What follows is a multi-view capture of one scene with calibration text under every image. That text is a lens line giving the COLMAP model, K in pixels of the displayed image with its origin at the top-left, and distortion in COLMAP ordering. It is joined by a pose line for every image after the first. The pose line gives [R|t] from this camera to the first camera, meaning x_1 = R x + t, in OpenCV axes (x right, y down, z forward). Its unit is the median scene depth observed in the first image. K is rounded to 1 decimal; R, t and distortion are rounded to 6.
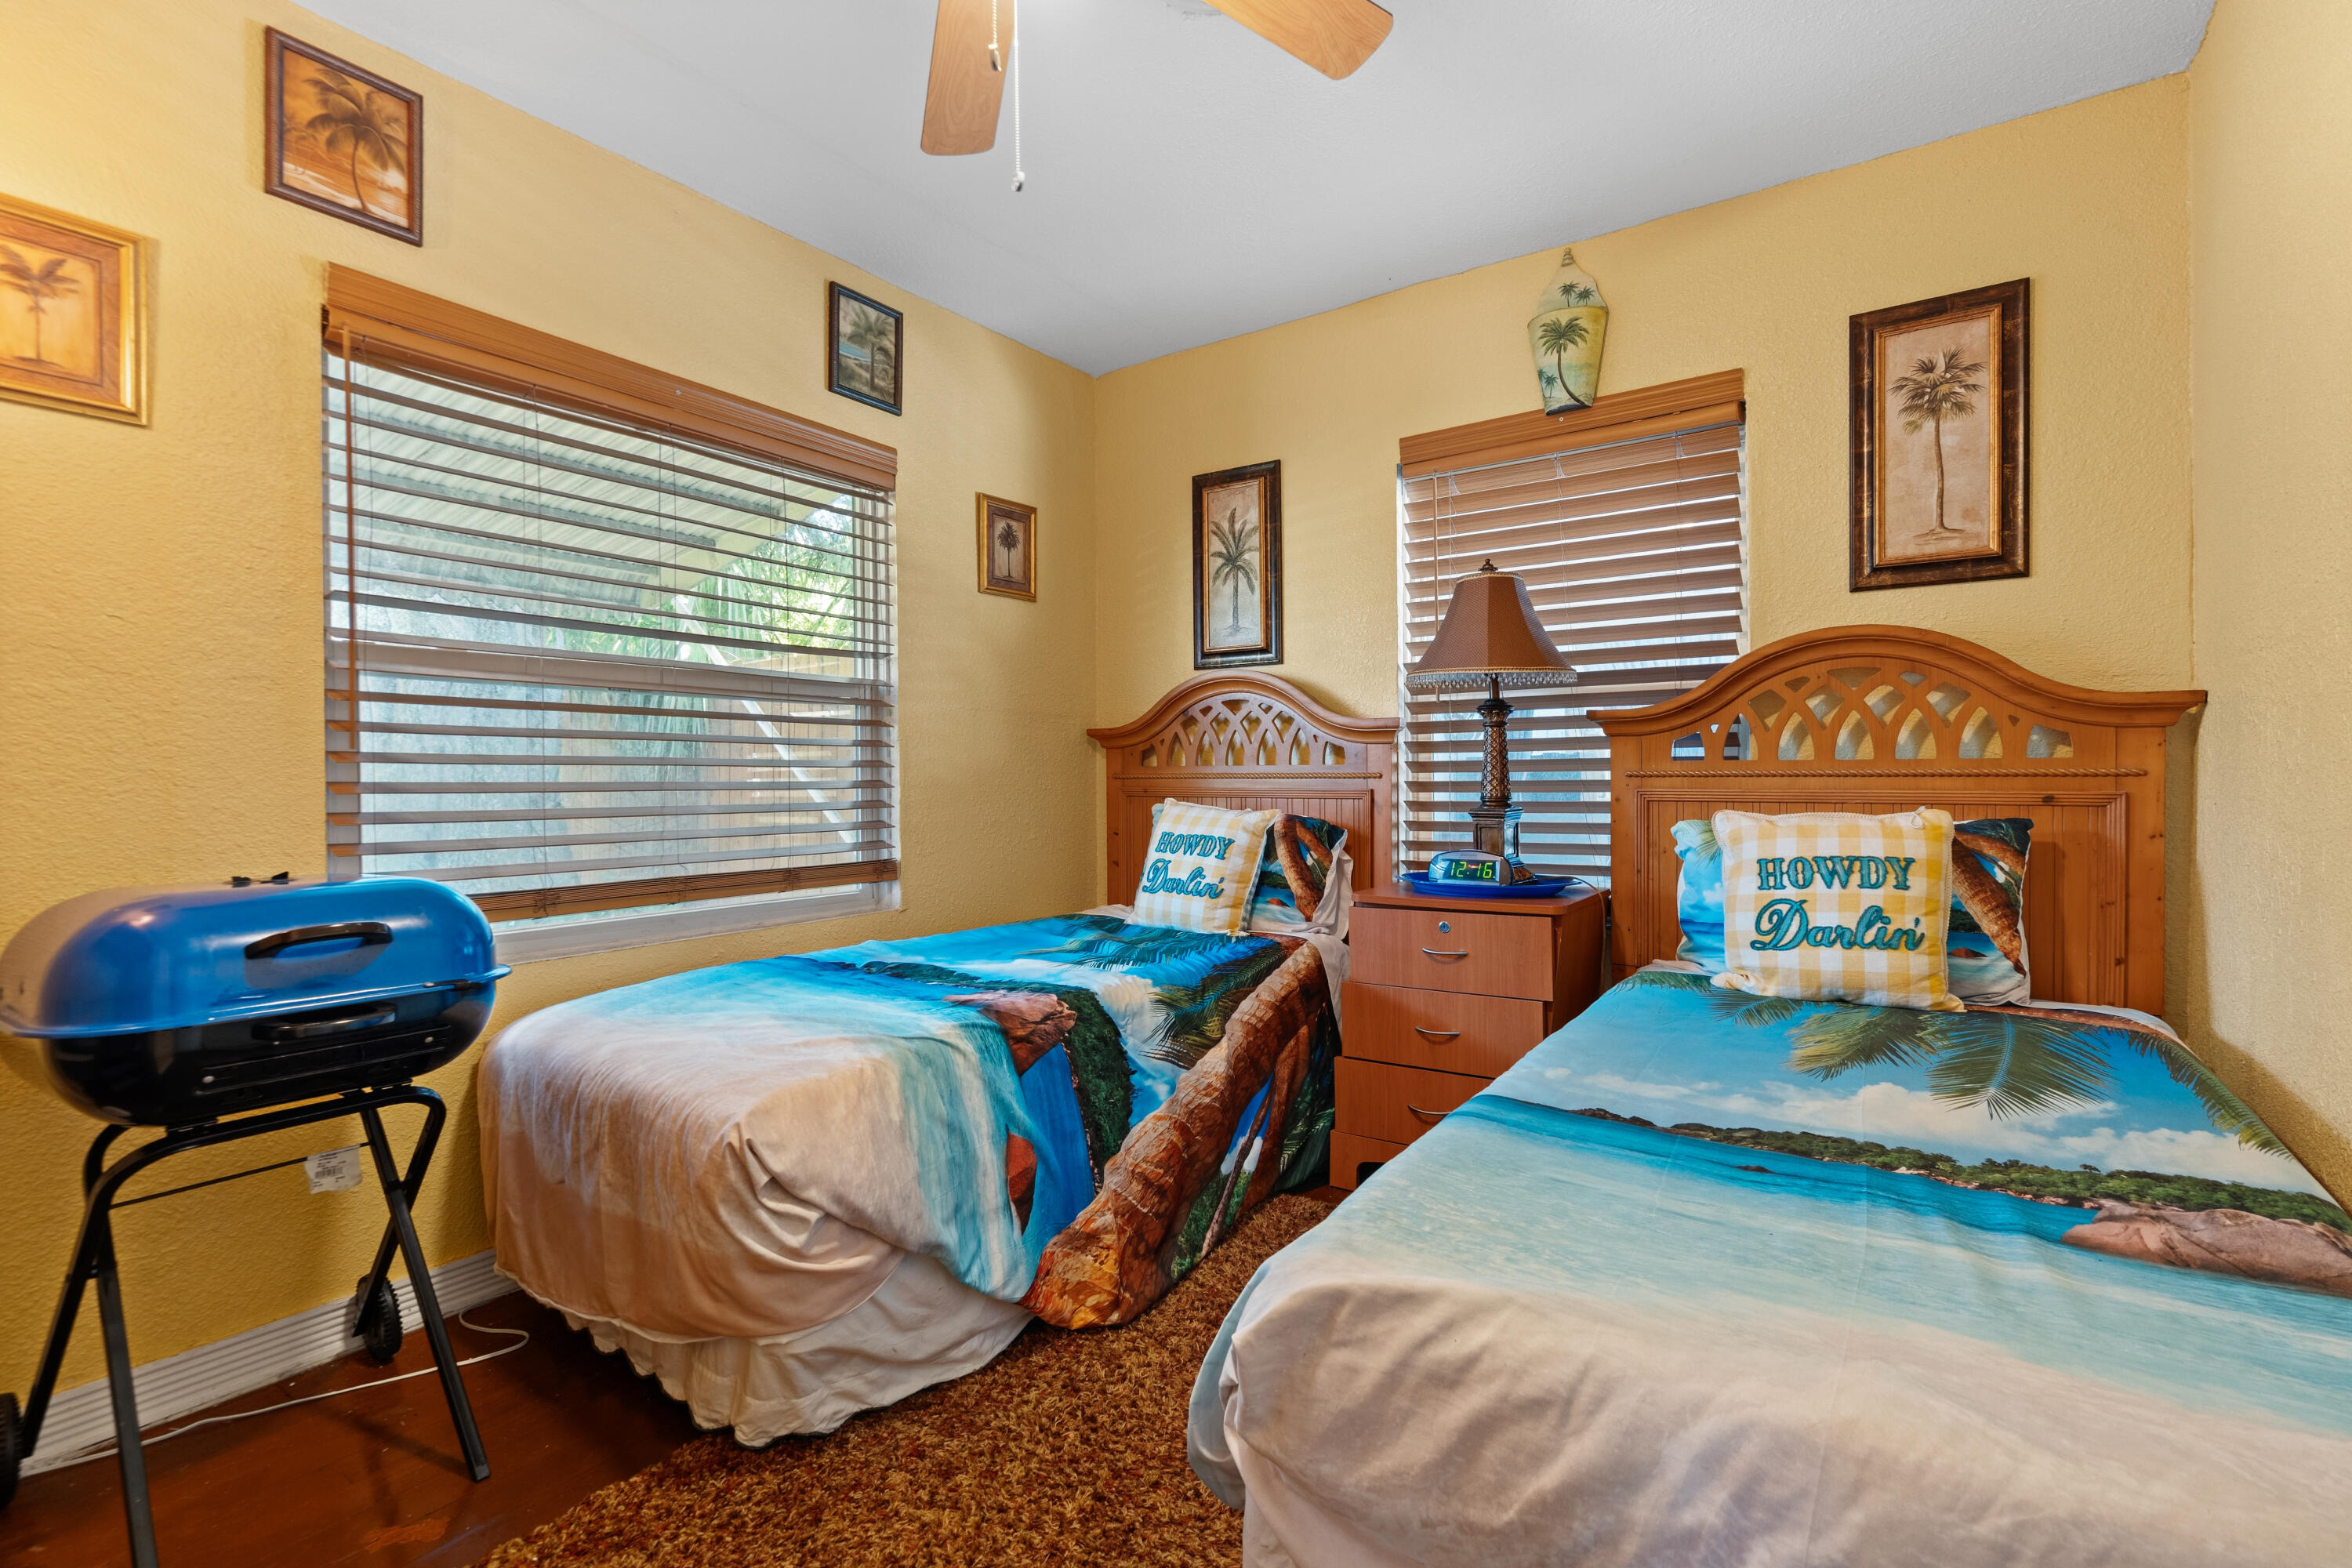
lens RADIAL K [[1087.7, 0, 1175.7], [0, 1087.7, 782.0], [0, 0, 1]] dist [-0.003948, -0.000075]
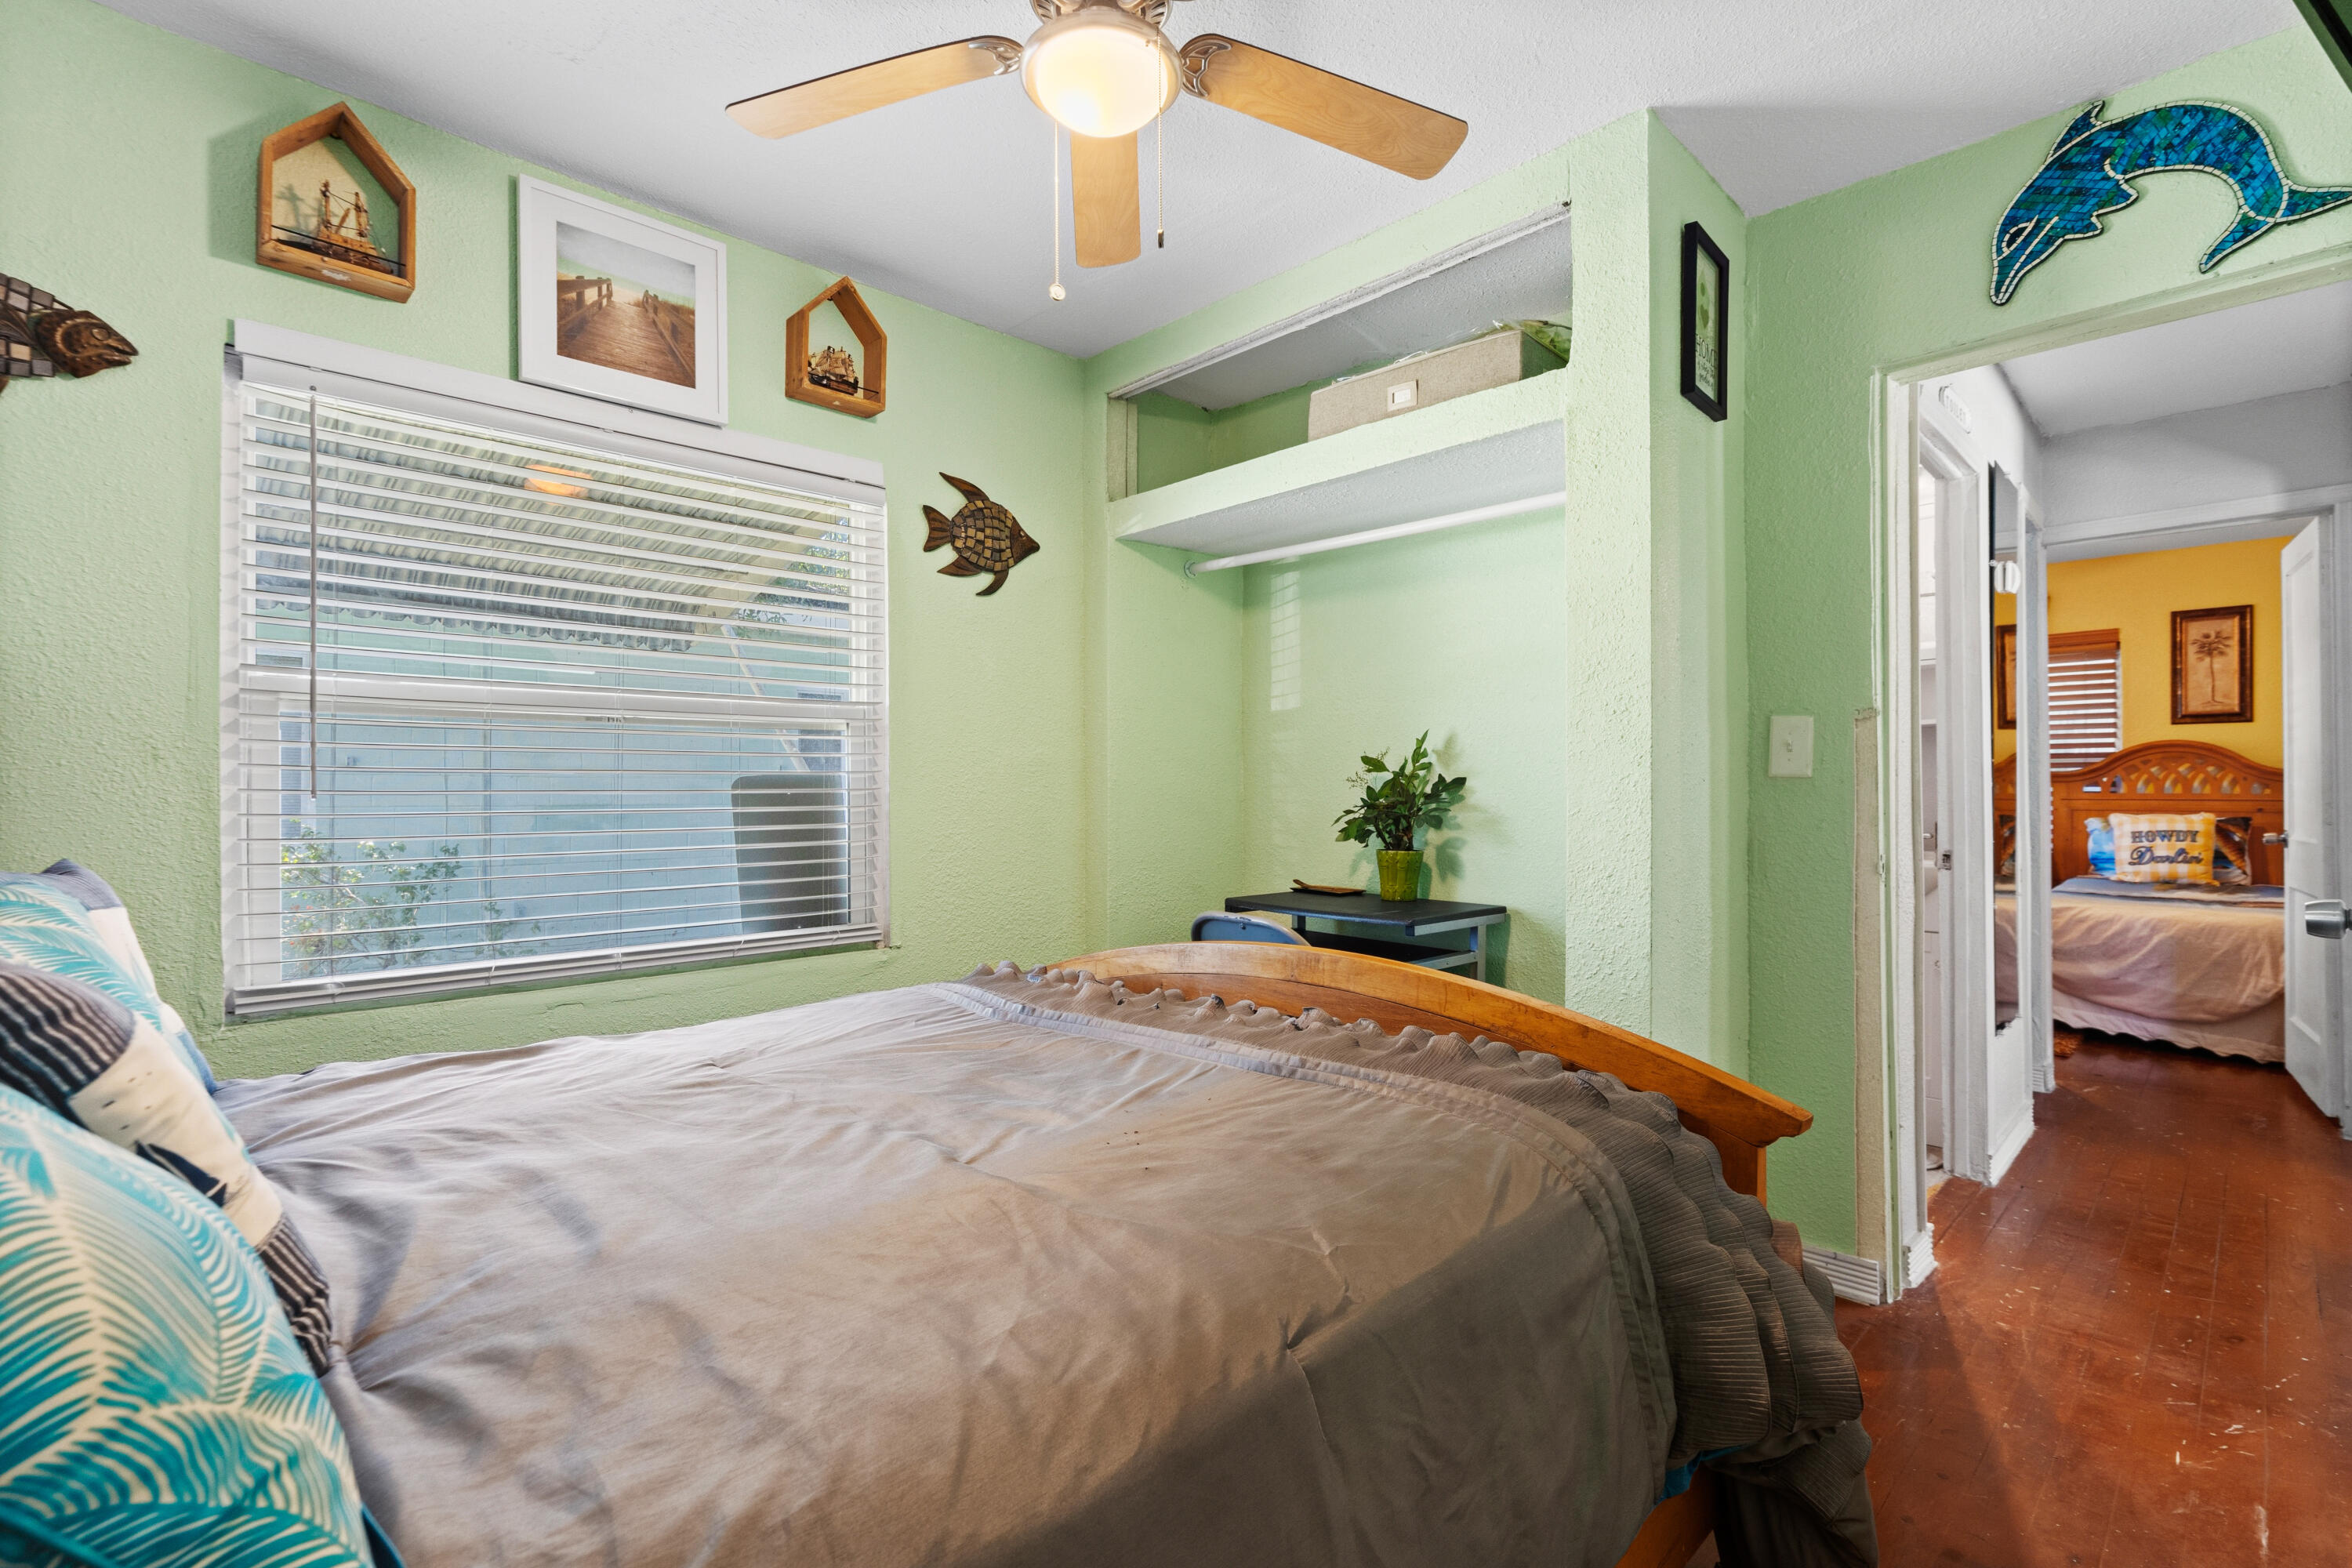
lens RADIAL K [[1087.7, 0, 1178.7], [0, 1087.7, 784.7], [0, 0, 1]] dist [-0.003948, -0.000075]
pose [[0.983512, 0.006764, -0.180719, -1.175649], [-0.008479, 0.999926, -0.008719, 0.000111], [0.180646, 0.010107, 0.983496, -1.867194]]
